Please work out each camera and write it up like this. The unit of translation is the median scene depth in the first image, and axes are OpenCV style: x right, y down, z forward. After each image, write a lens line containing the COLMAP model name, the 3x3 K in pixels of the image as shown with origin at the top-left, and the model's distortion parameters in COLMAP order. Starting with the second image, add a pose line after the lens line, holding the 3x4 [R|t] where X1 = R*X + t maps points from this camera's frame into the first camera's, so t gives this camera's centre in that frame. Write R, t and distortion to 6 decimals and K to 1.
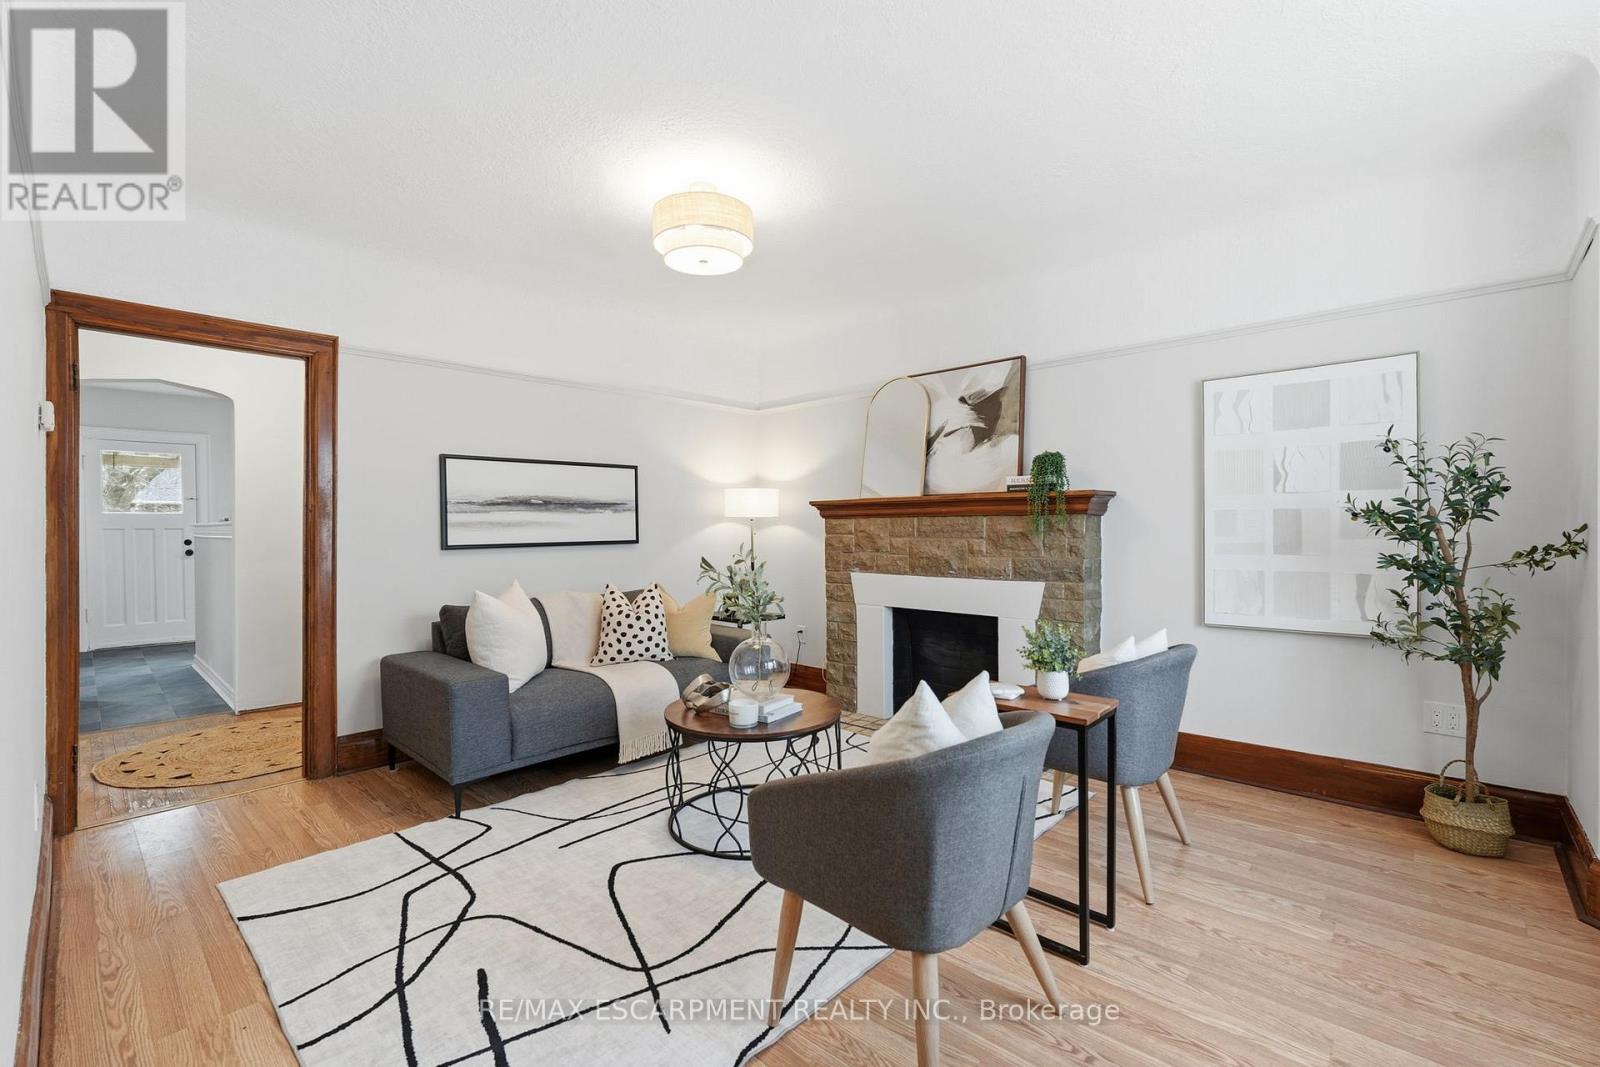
lens RADIAL K [[702.2, 0, 797.9], [0, 702.2, 526.3], [0, 0, 1]] dist [-0.016482, 0.005860]
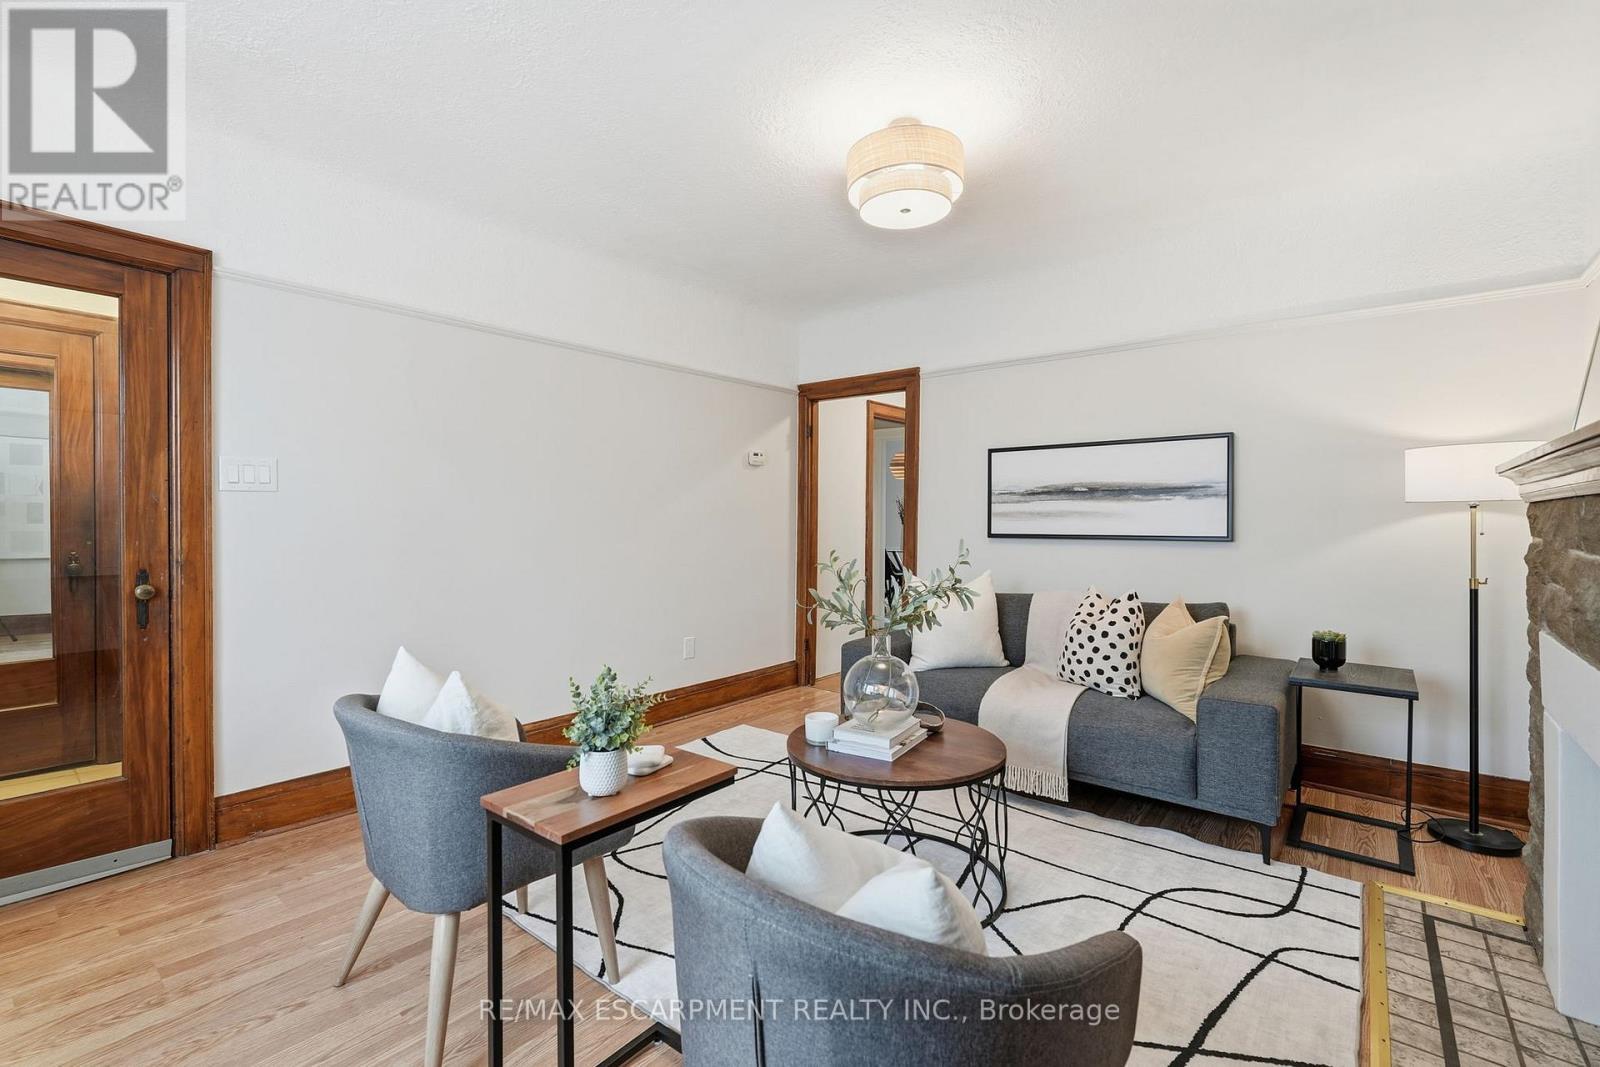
lens RADIAL K [[702.2, 0, 798.2], [0, 702.2, 526.4], [0, 0, 1]] dist [-0.016482, 0.005860]
pose [[0.070766, 0.017342, -0.997342, 0.531225], [-0.006812, 0.999834, 0.016902, -0.000277], [0.997470, 0.005598, 0.070873, 0.609323]]
